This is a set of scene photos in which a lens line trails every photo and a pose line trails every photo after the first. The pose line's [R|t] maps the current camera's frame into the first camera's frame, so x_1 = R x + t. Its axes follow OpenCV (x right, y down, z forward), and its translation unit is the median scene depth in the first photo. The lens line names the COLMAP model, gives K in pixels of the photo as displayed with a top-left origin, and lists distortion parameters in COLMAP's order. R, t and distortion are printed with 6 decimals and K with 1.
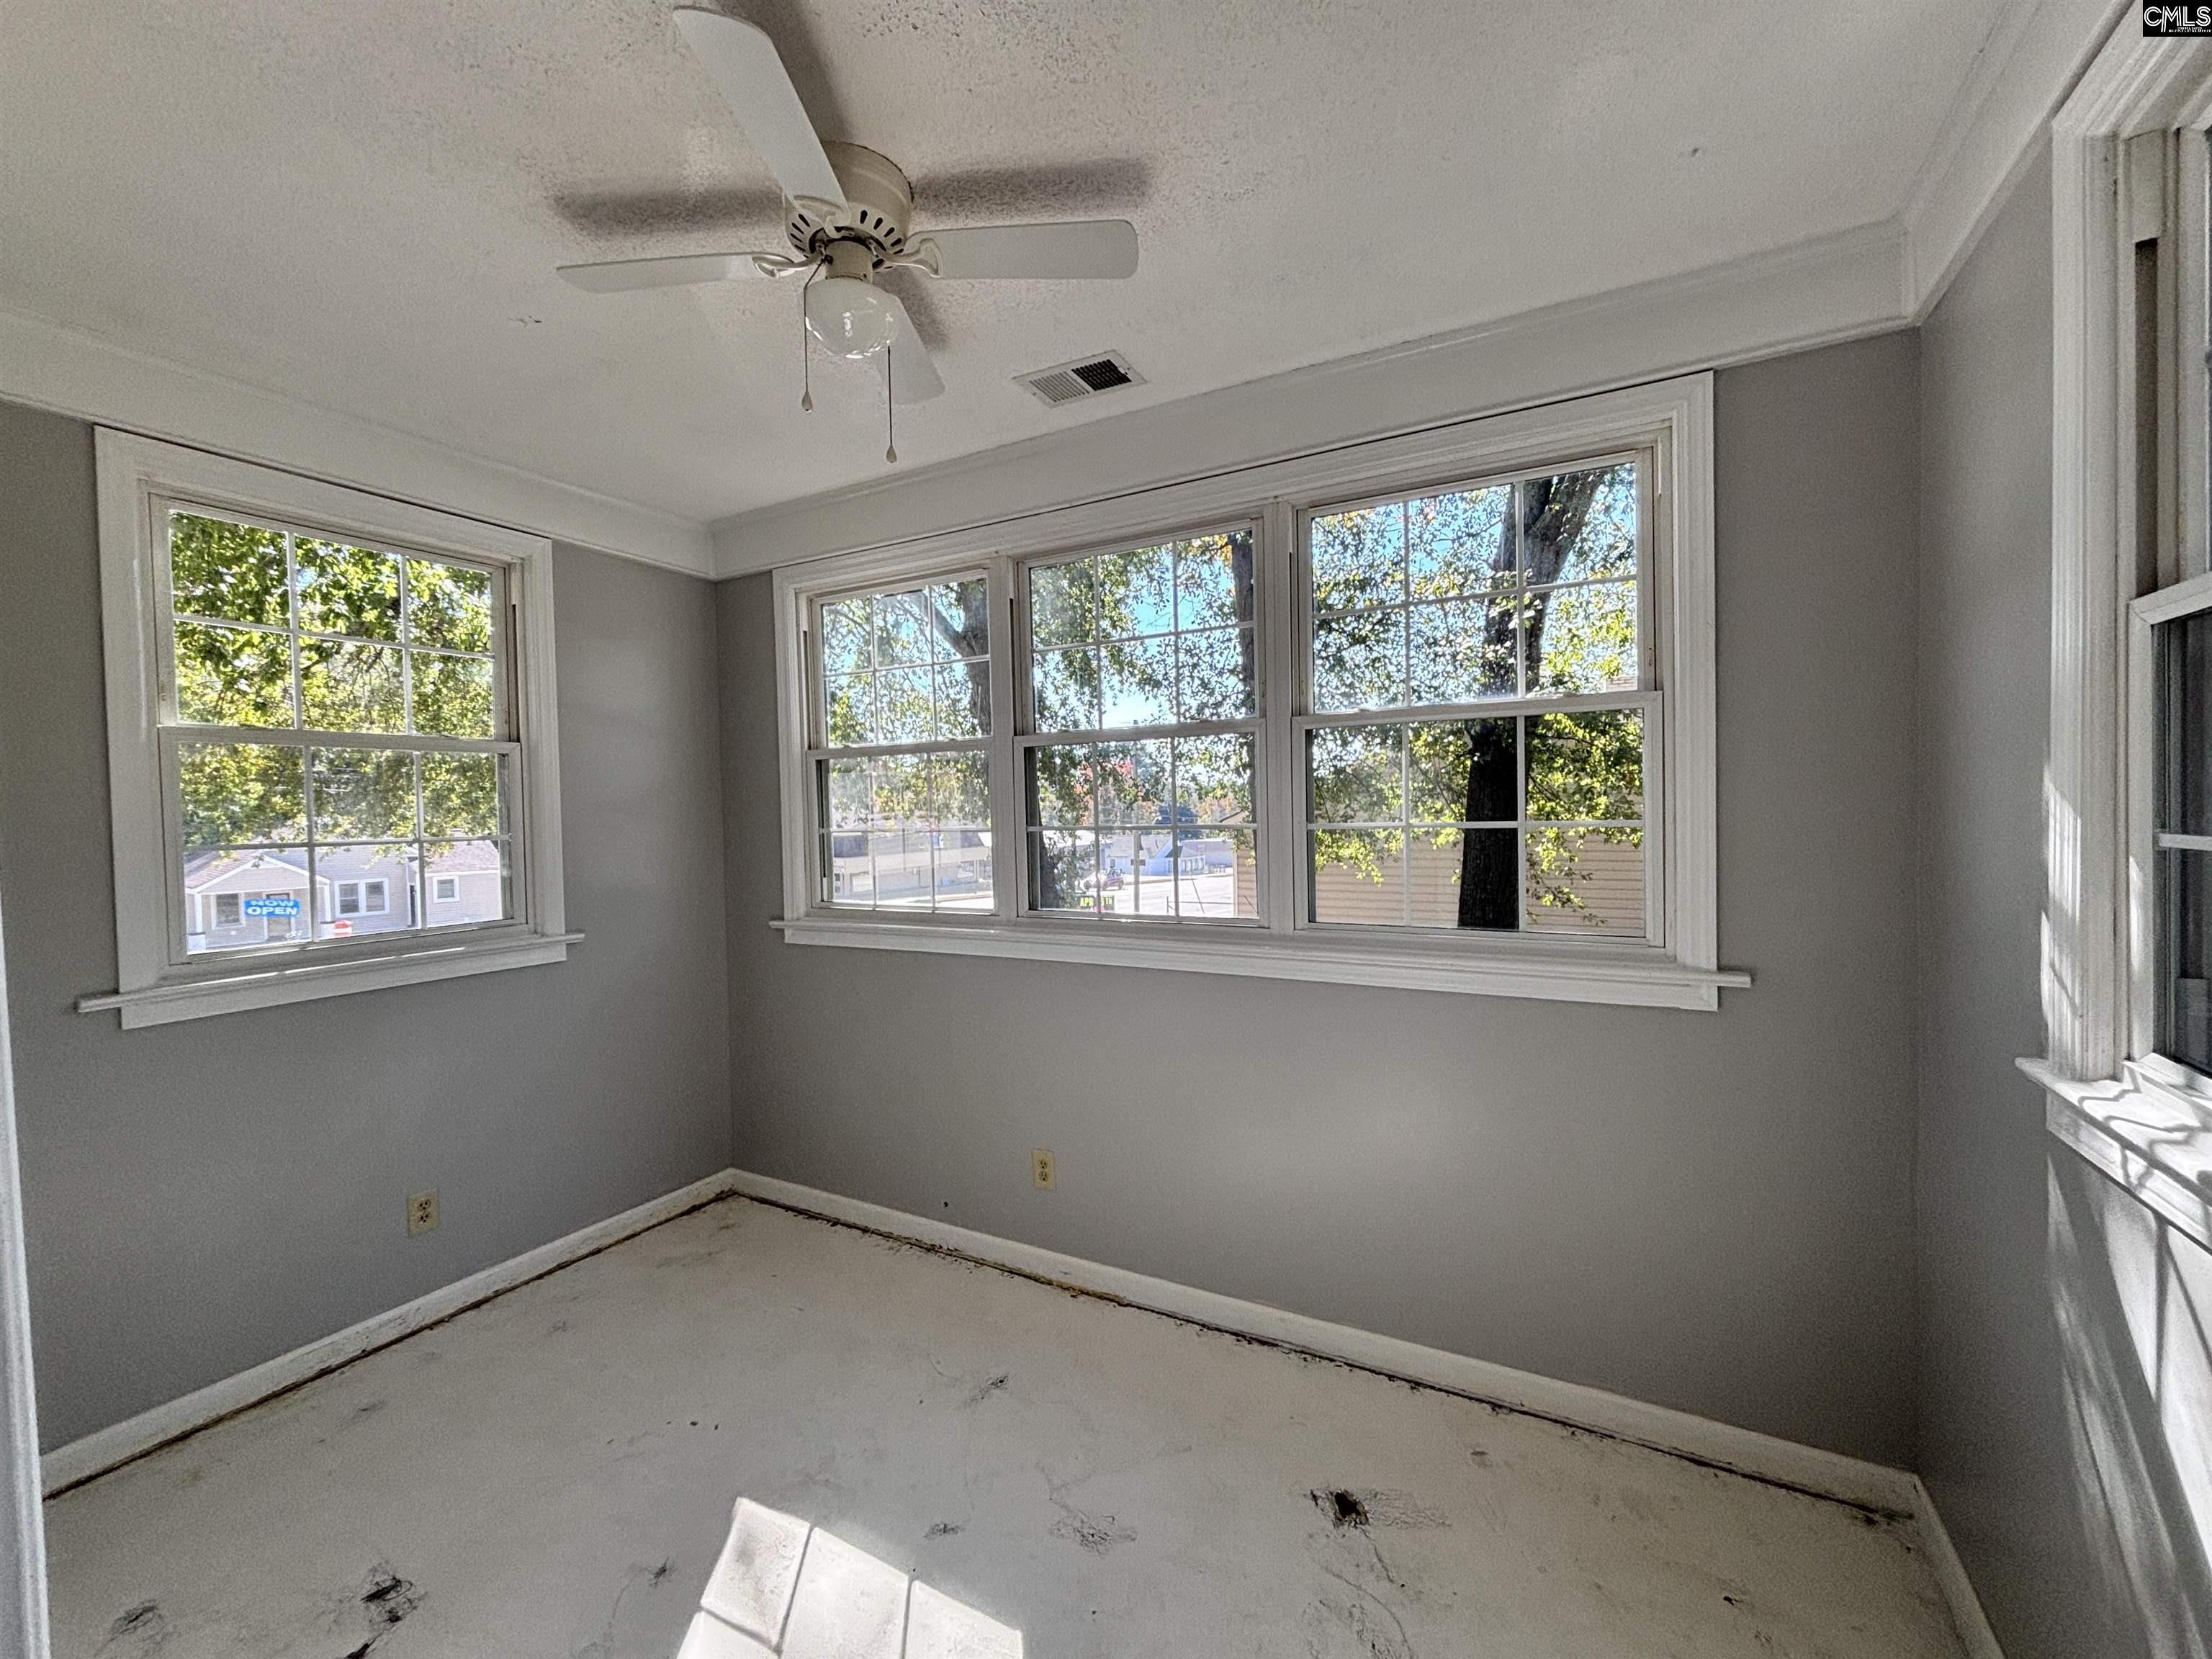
lens RADIAL K [[894.2, 0, 1102.3], [0, 894.2, 829.1], [0, 0, 1]] dist [0.016445, 0.000233]
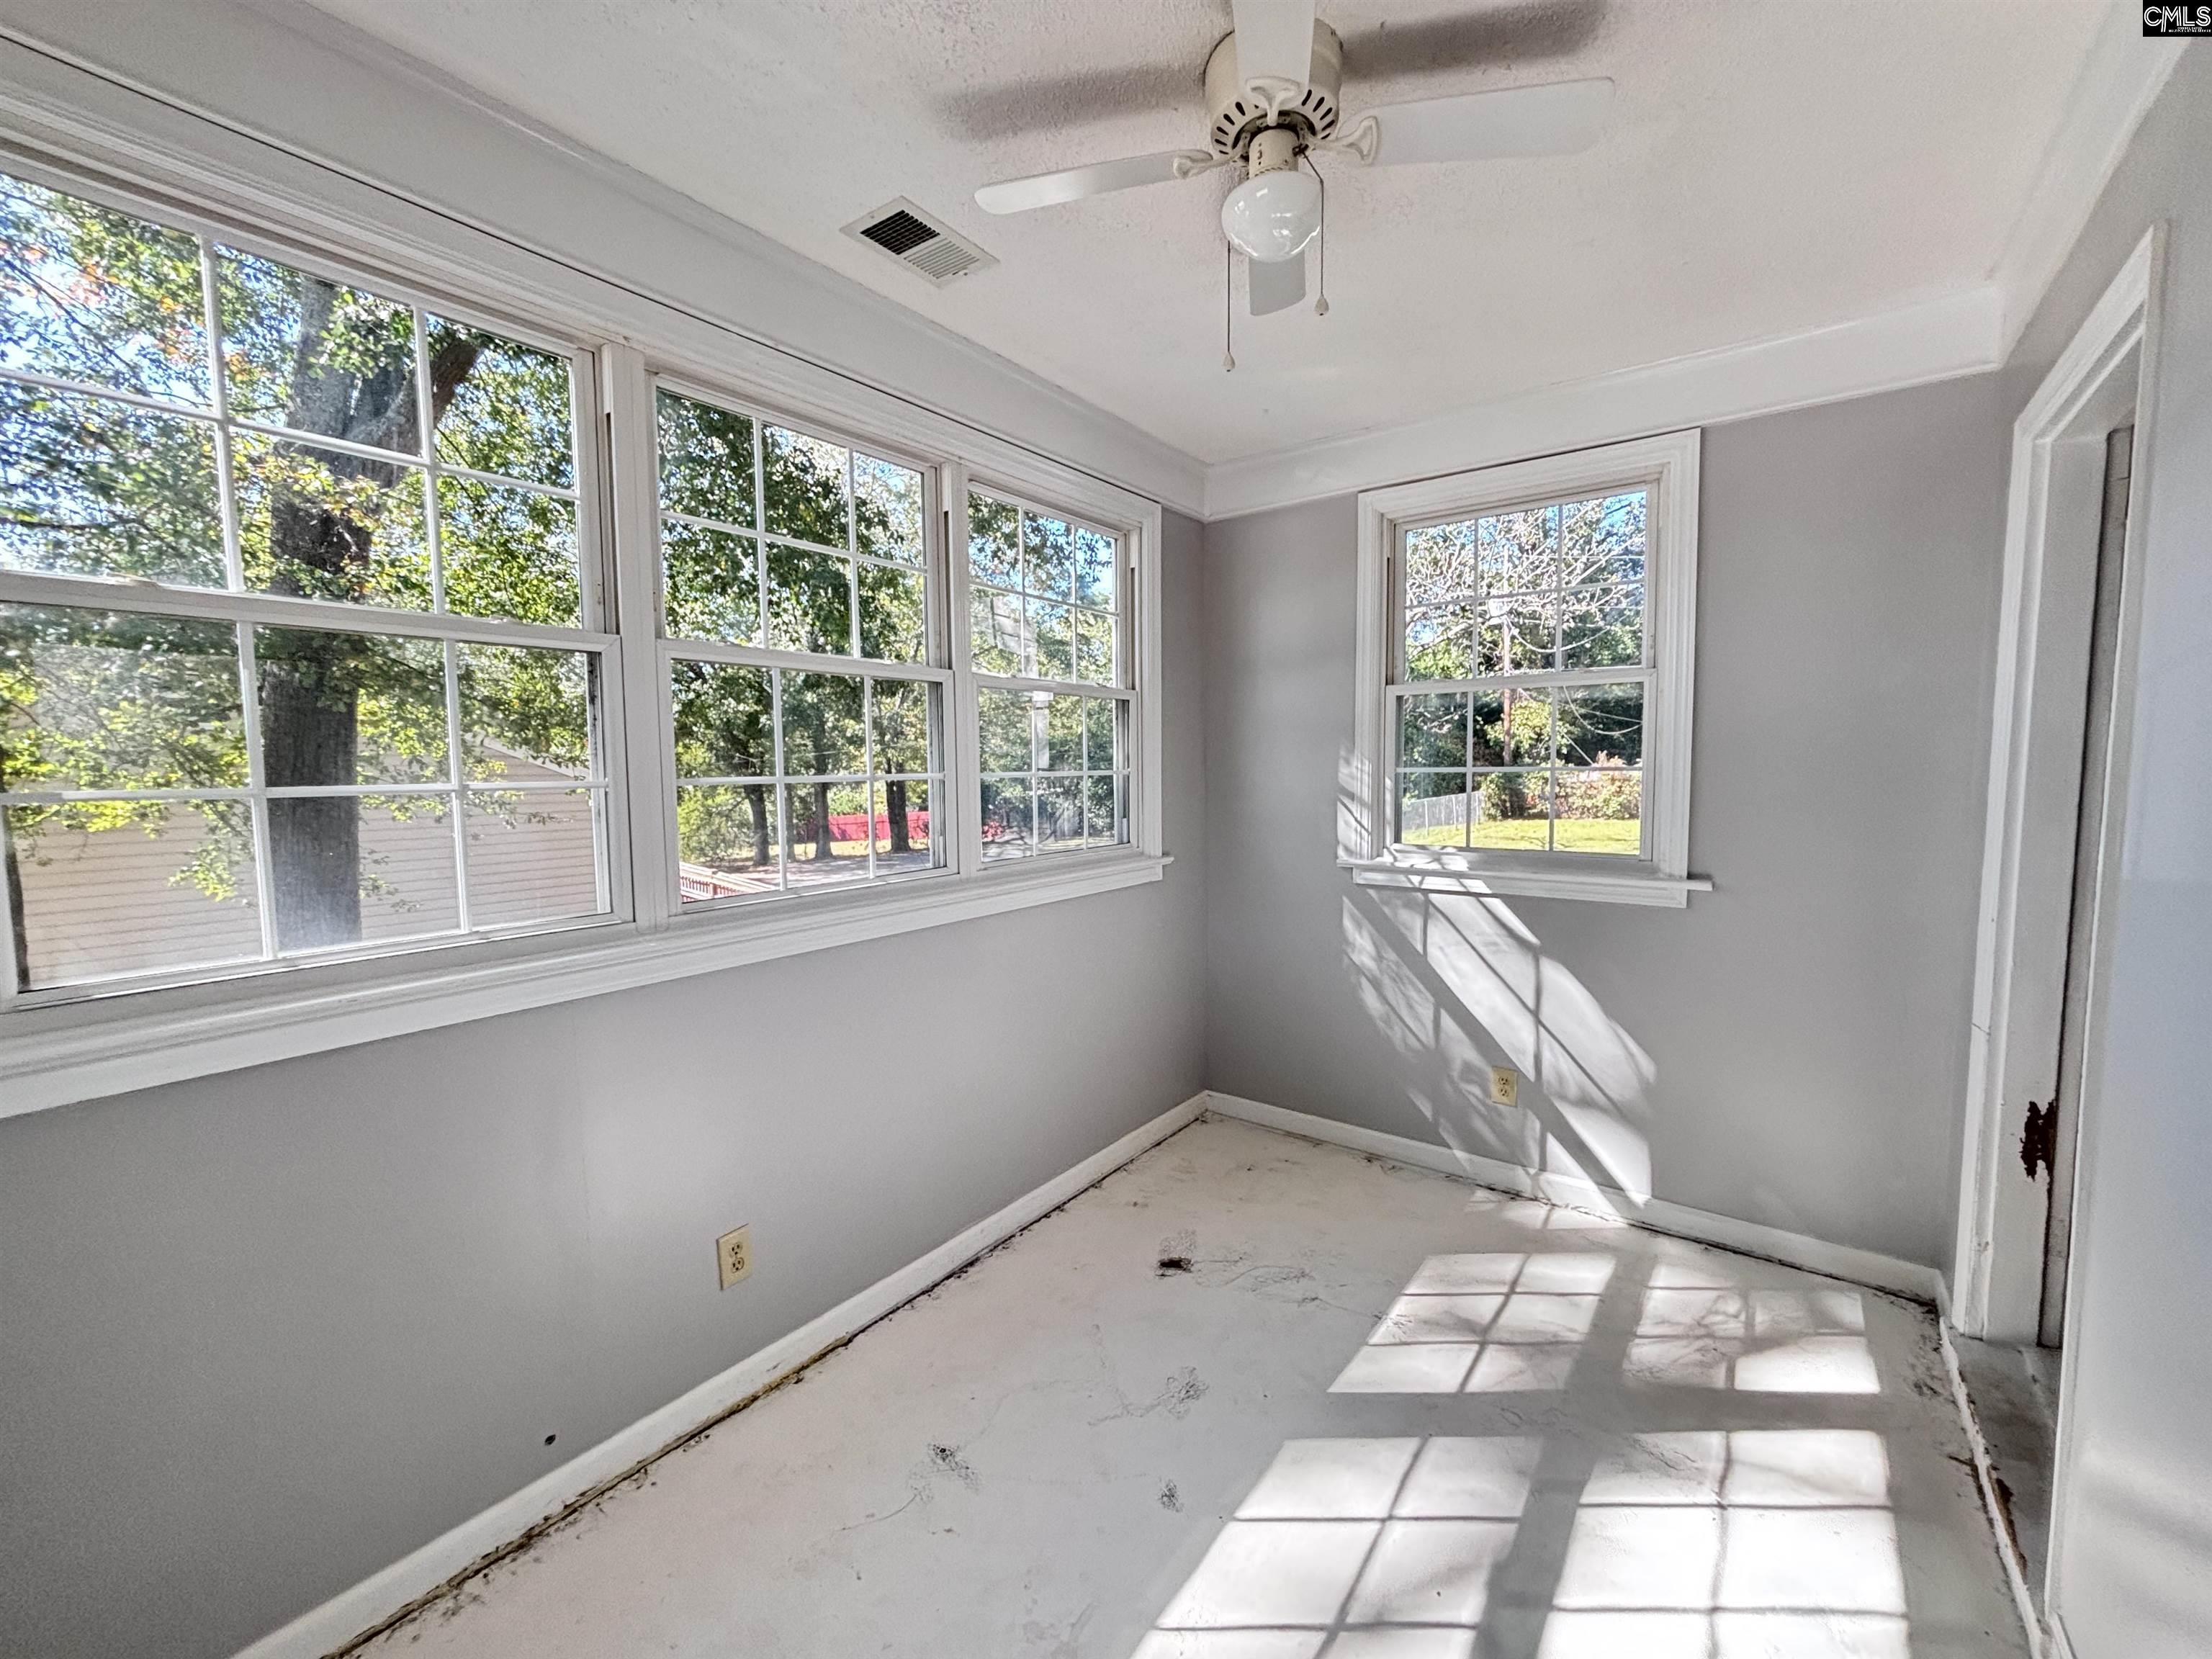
lens RADIAL K [[898.0, 0, 1109.7], [0, 898.0, 835.7], [0, 0, 1]] dist [0.013194, 0.000508]
pose [[0.151443, -0.063758, 0.986408, -0.721500], [0.026943, 0.997813, 0.060358, 0.009437], [-0.988099, 0.017436, 0.152830, 0.598503]]
